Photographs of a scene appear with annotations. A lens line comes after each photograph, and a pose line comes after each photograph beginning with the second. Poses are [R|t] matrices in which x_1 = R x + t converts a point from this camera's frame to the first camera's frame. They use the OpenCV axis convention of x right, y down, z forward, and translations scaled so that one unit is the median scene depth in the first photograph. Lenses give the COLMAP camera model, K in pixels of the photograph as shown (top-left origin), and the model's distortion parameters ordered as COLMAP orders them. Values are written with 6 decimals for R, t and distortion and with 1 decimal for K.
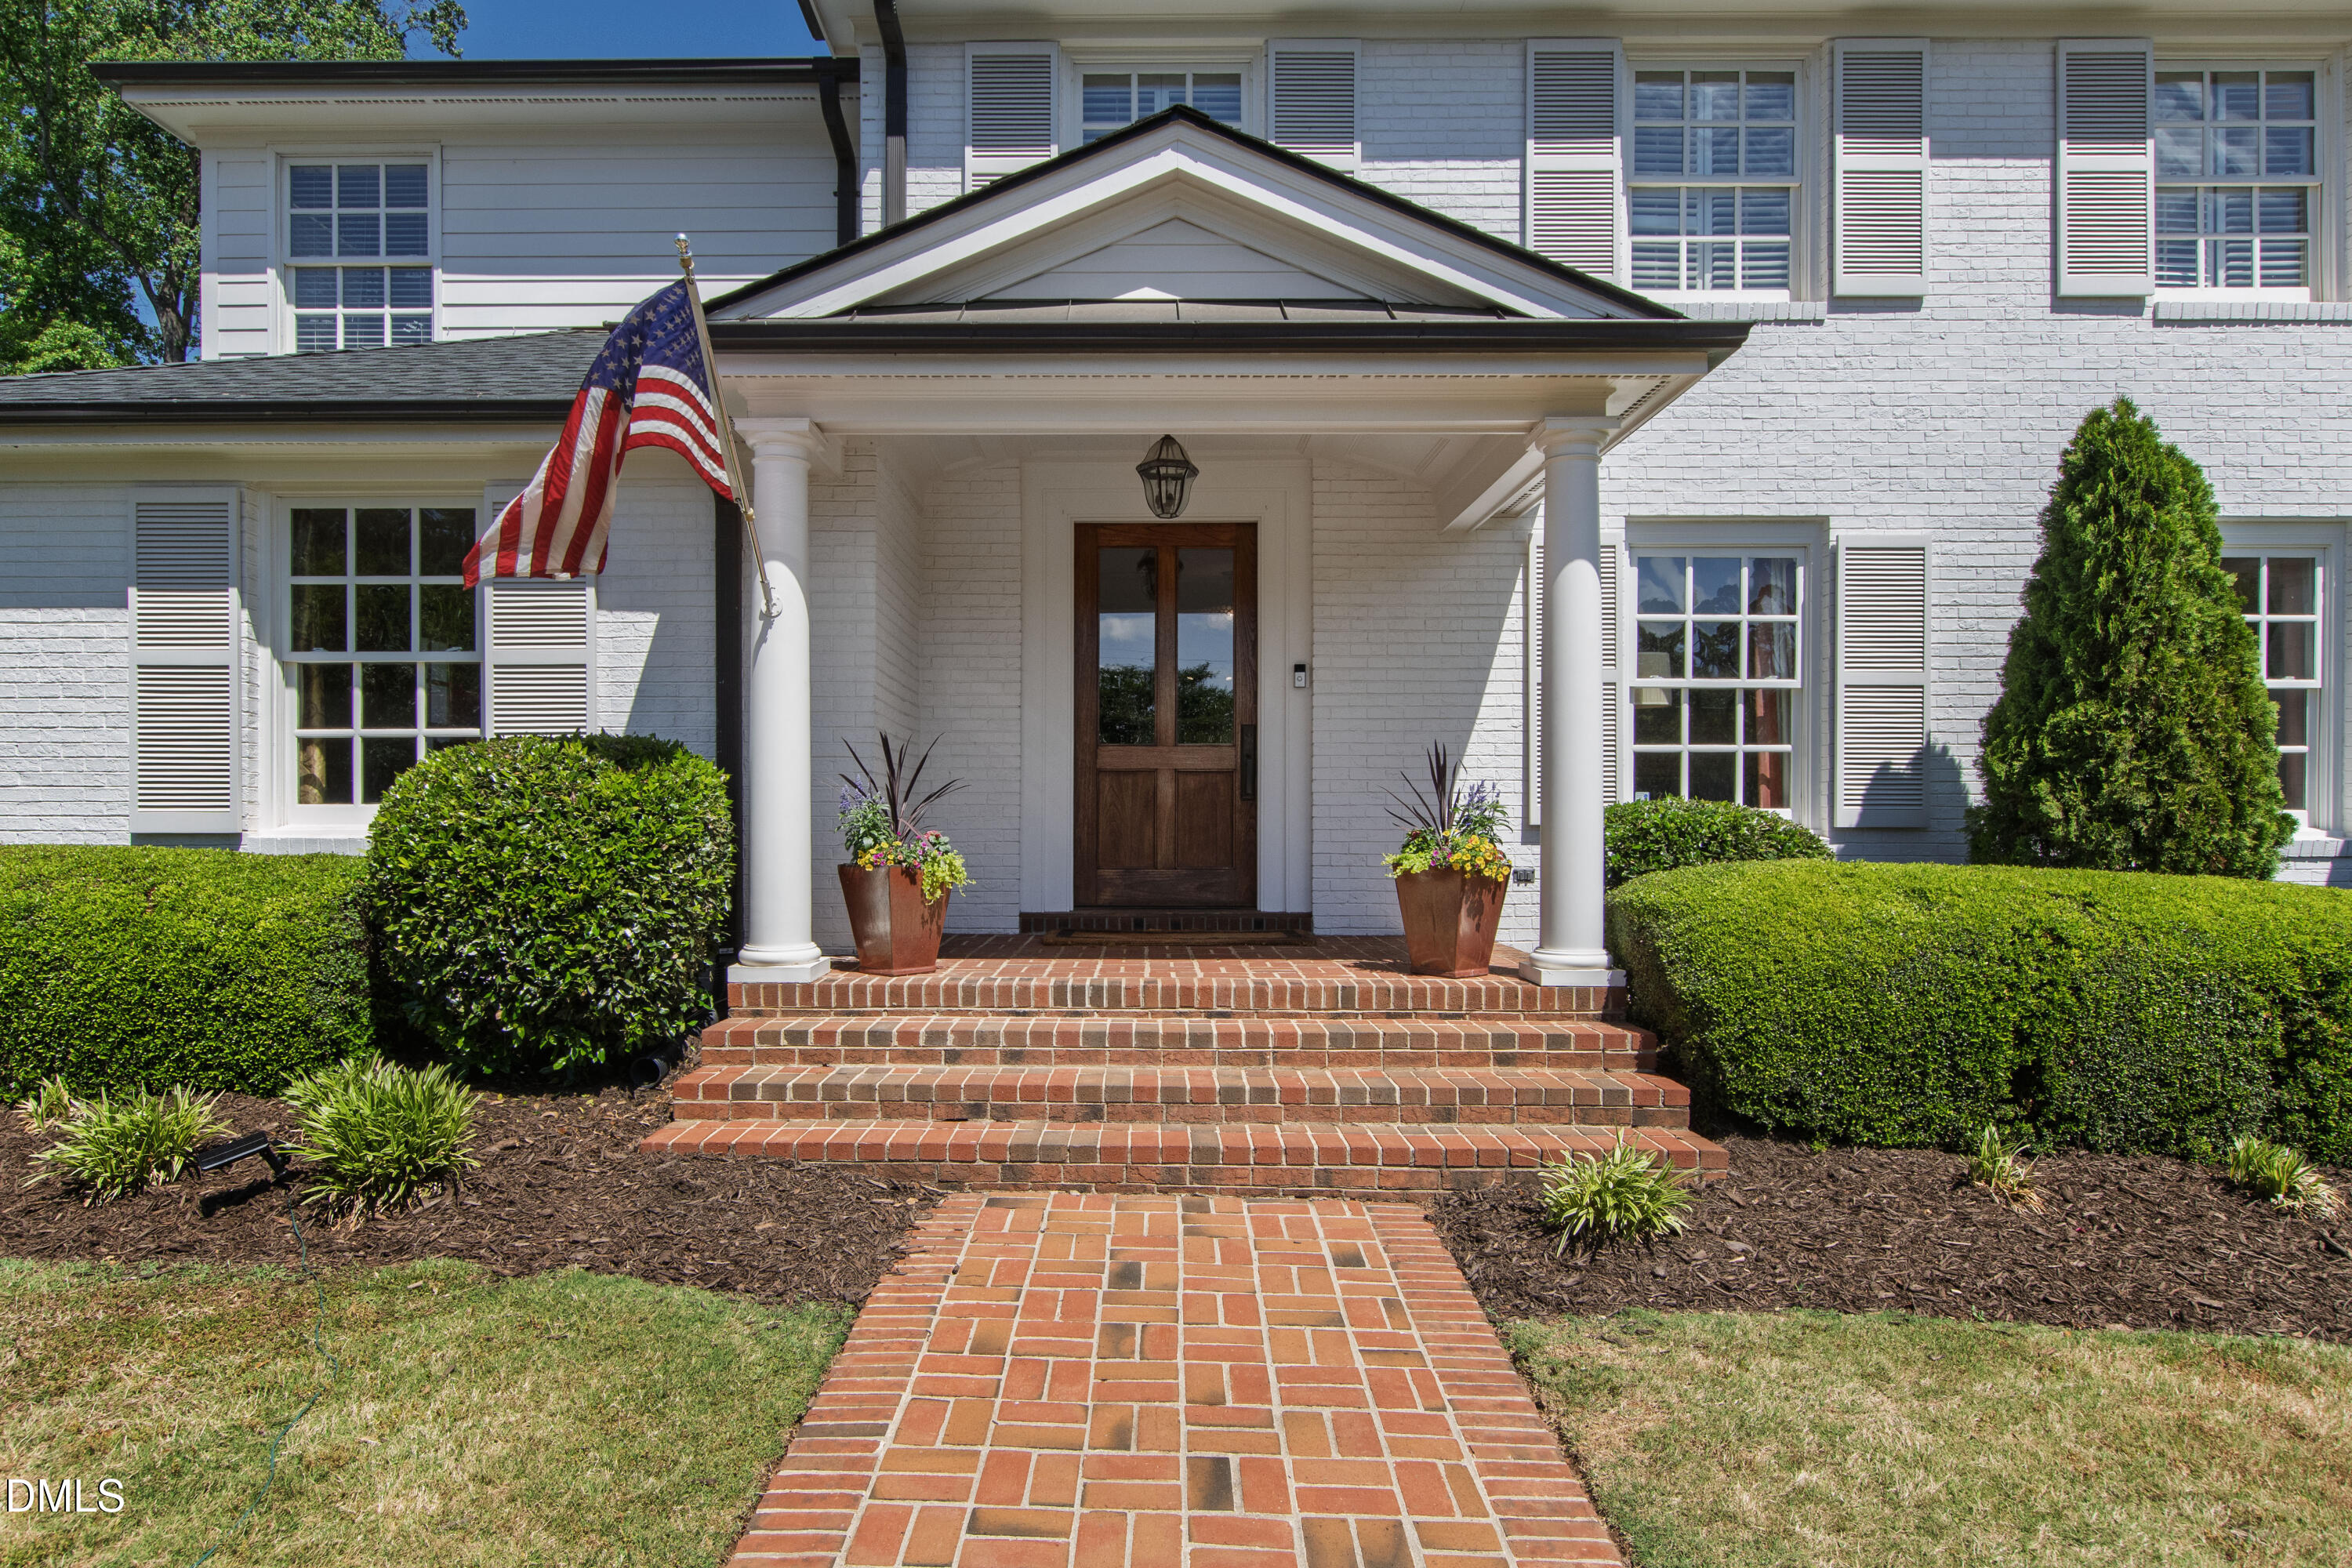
lens RADIAL K [[1382.7, 0, 1125.8], [0, 1382.7, 829.0], [0, 0, 1]] dist [-0.000746, -0.000602]
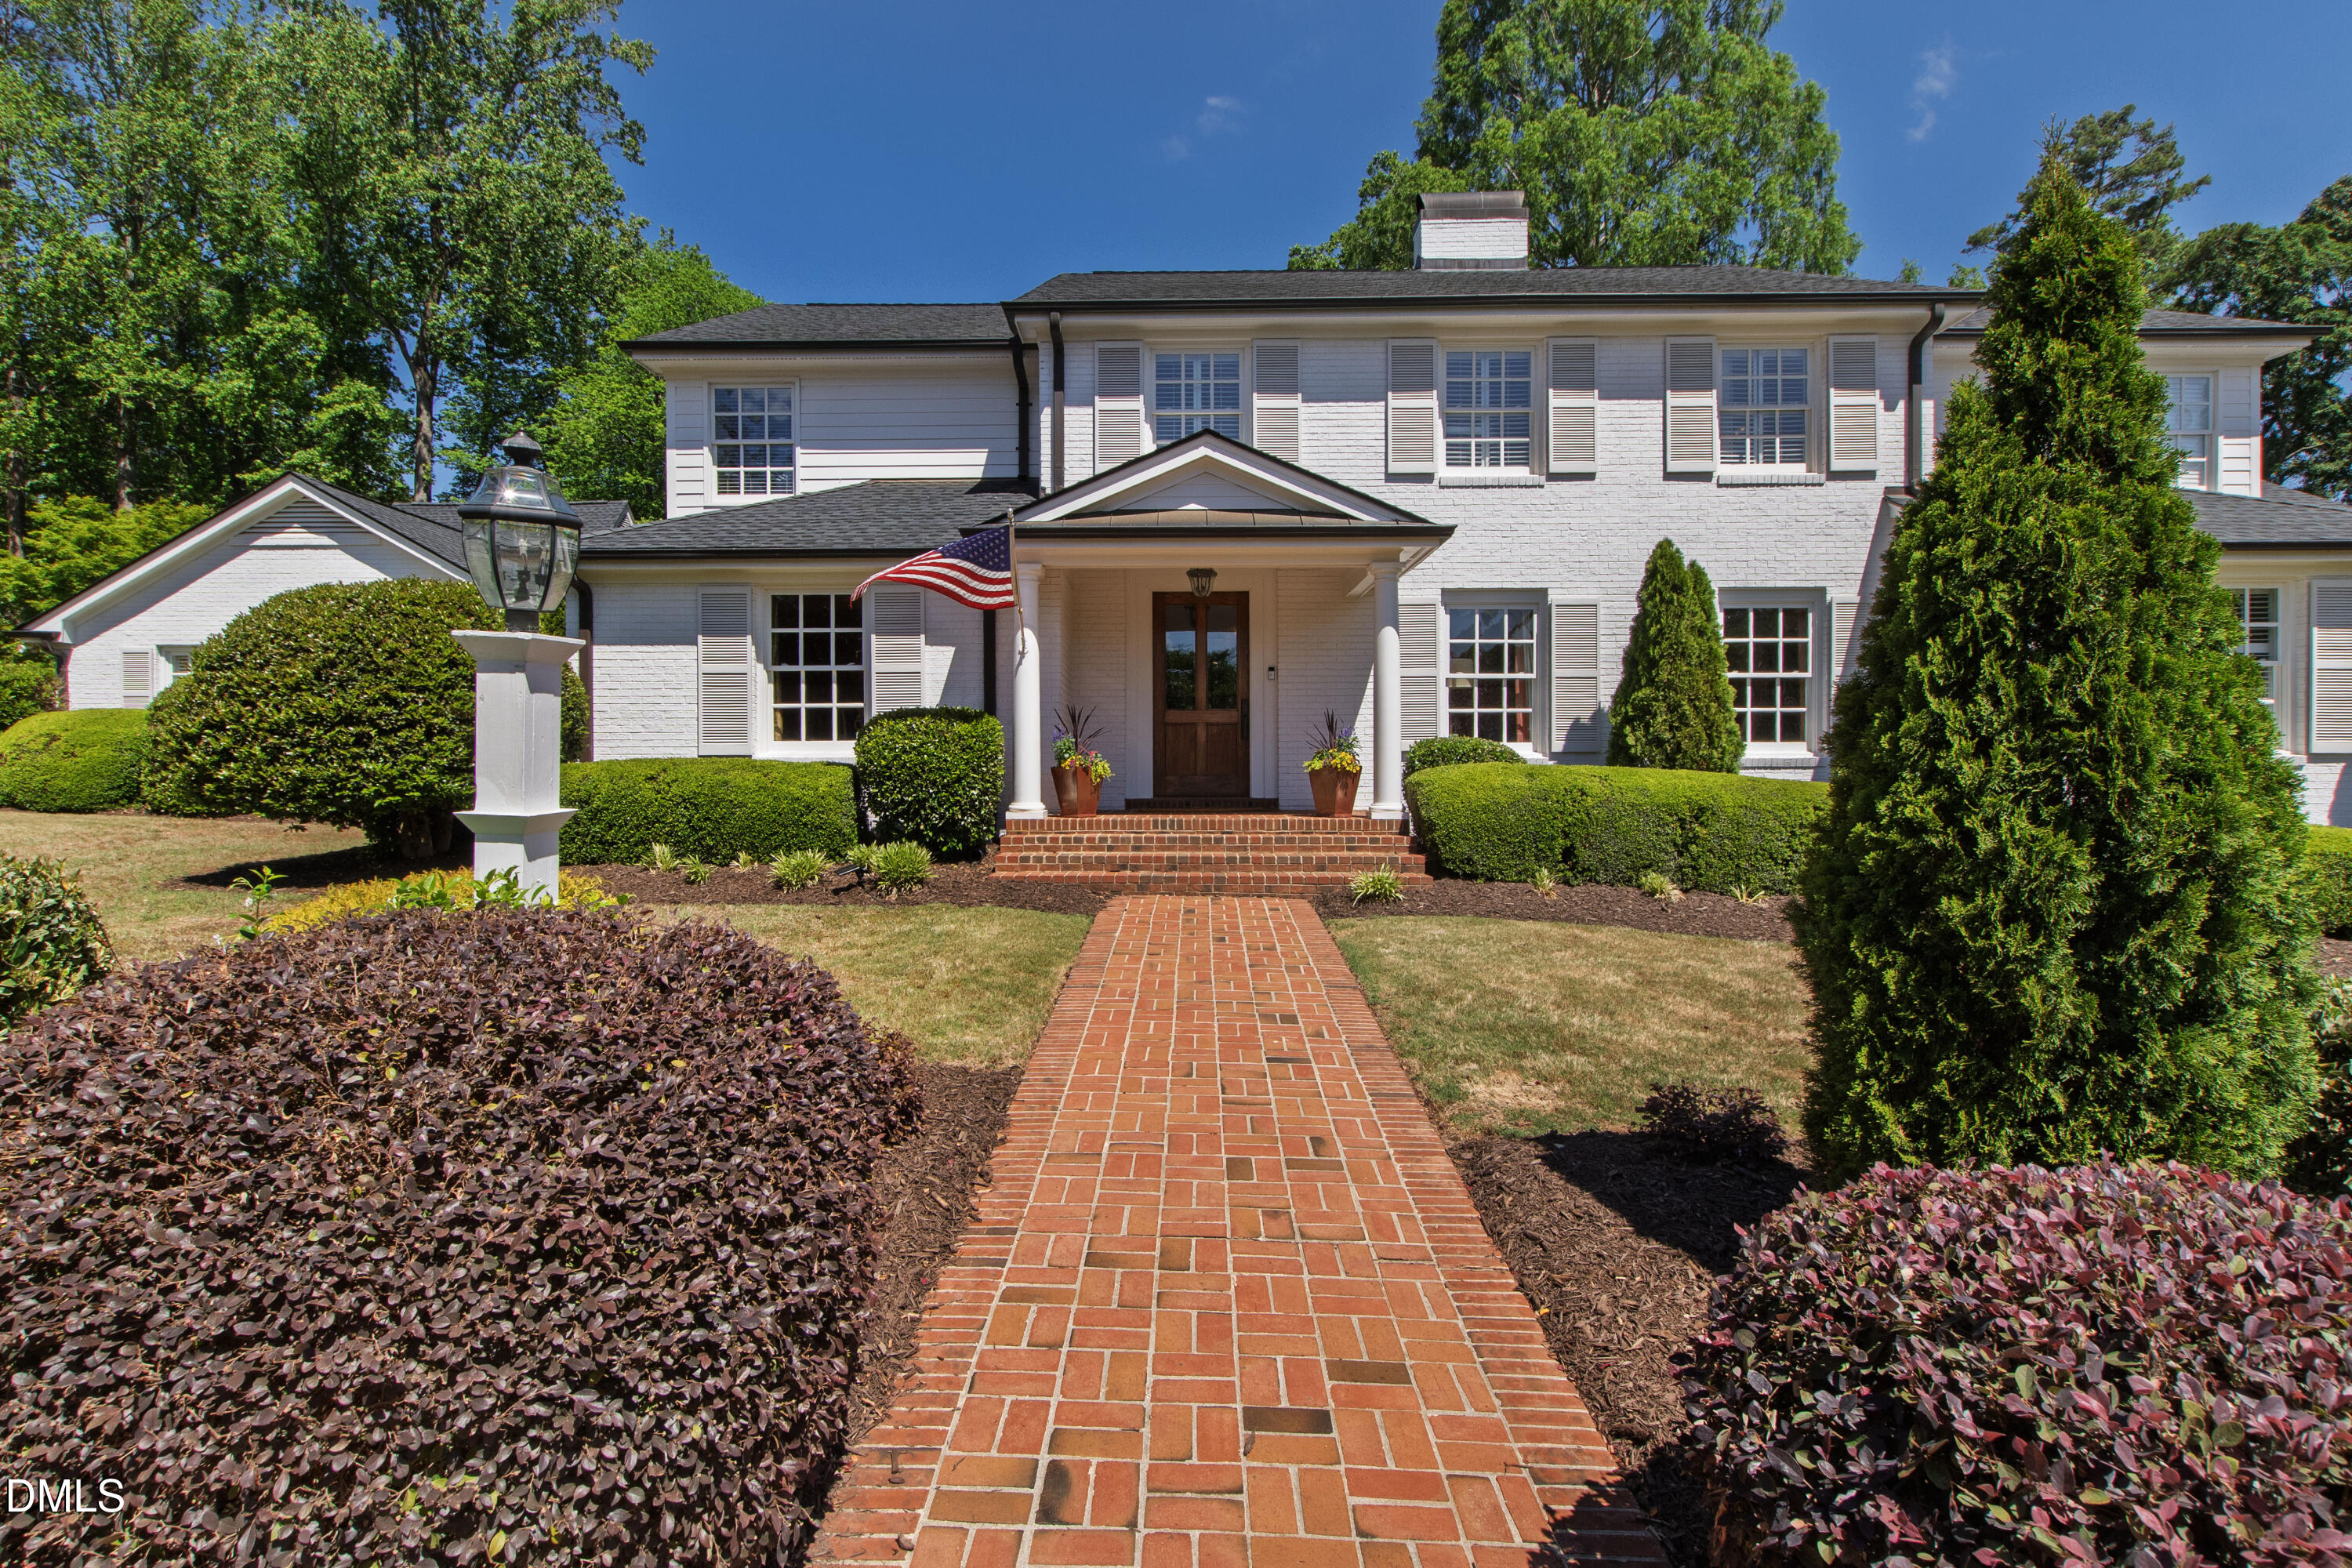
lens RADIAL K [[1181.3, 0, 1158.9], [0, 1181.3, 796.1], [0, 0, 1]] dist [0.001713, -0.001104]
pose [[0.999993, -0.003655, -0.000929, -0.031334], [0.003673, 0.999791, 0.020127, 0.029325], [0.000856, -0.020130, 0.999797, -0.714353]]
